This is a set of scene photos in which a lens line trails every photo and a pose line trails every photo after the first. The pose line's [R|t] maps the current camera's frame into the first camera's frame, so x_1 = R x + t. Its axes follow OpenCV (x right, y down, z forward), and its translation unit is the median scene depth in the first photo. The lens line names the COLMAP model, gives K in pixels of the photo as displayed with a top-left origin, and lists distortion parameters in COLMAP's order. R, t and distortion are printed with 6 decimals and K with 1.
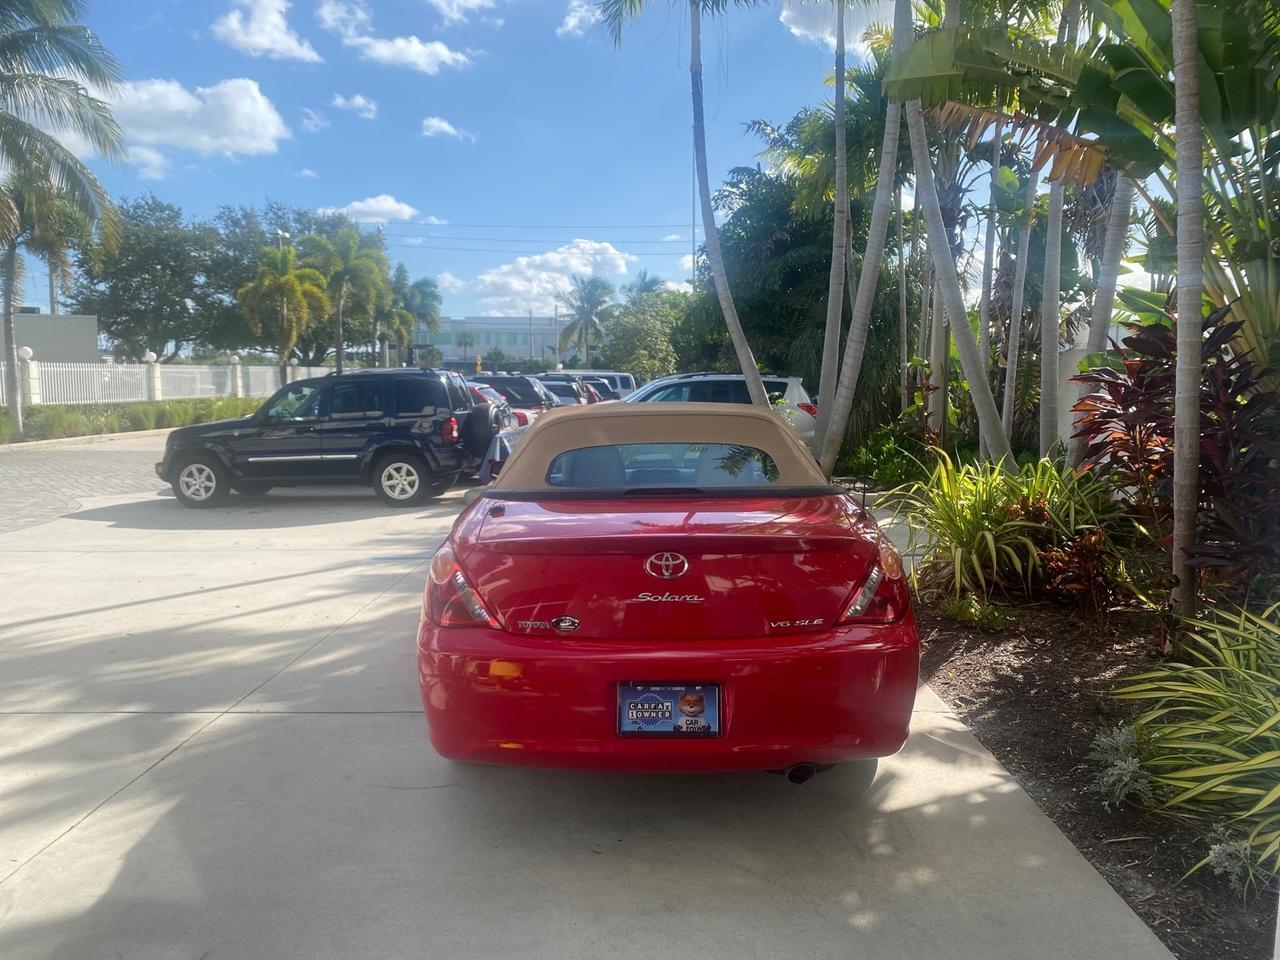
lens RADIAL K [[985.0, 0, 634.1], [0, 985.0, 473.2], [0, 0, 1]] dist [0.019309, -0.023345]
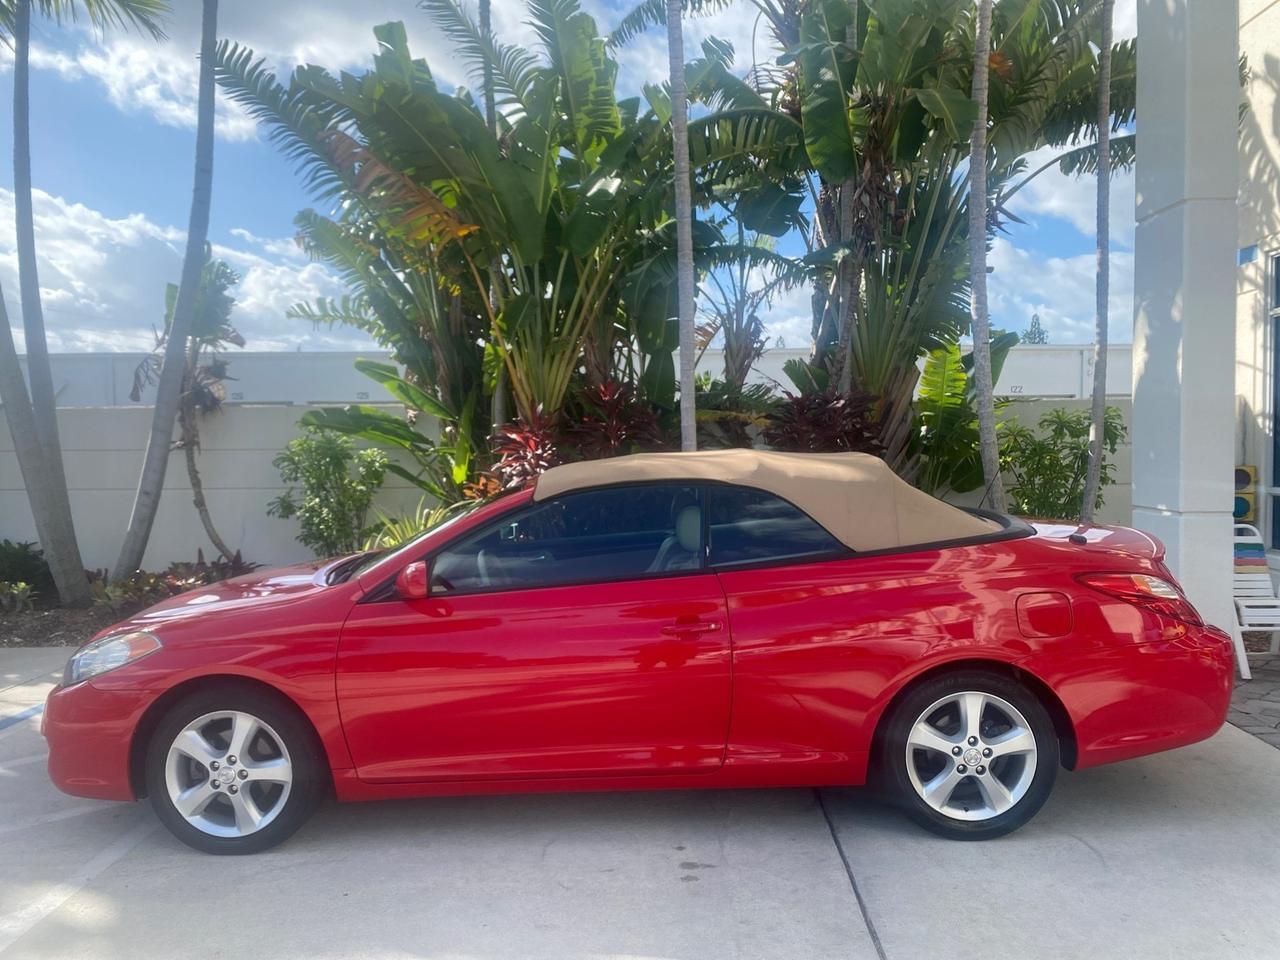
lens RADIAL K [[985.0, 0, 637.9], [0, 985.0, 474.6], [0, 0, 1]] dist [0.019309, -0.023345]
pose [[0.009257, -0.034632, 0.999357, -0.344904], [0.106471, 0.993753, 0.033452, -0.034409], [-0.994273, 0.106092, 0.012887, 0.411207]]
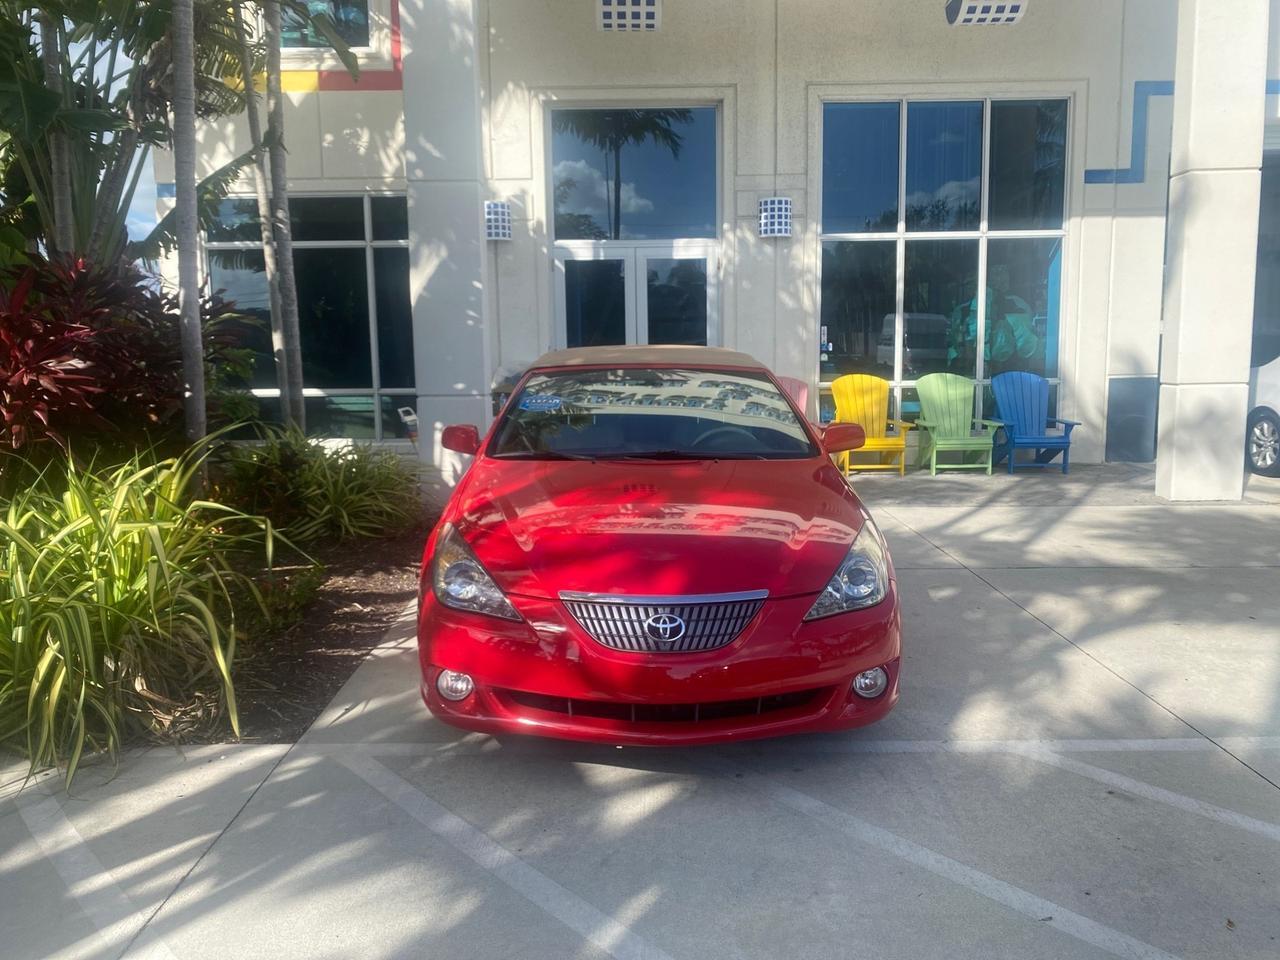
lens RADIAL K [[985.0, 0, 642.5], [0, 985.0, 473.4], [0, 0, 1]] dist [0.019309, -0.023345]
pose [[-0.999457, 0.018135, -0.027503, 0.024722], [0.011619, 0.975242, 0.220836, -0.070477], [0.030826, 0.220397, -0.974923, 0.844846]]
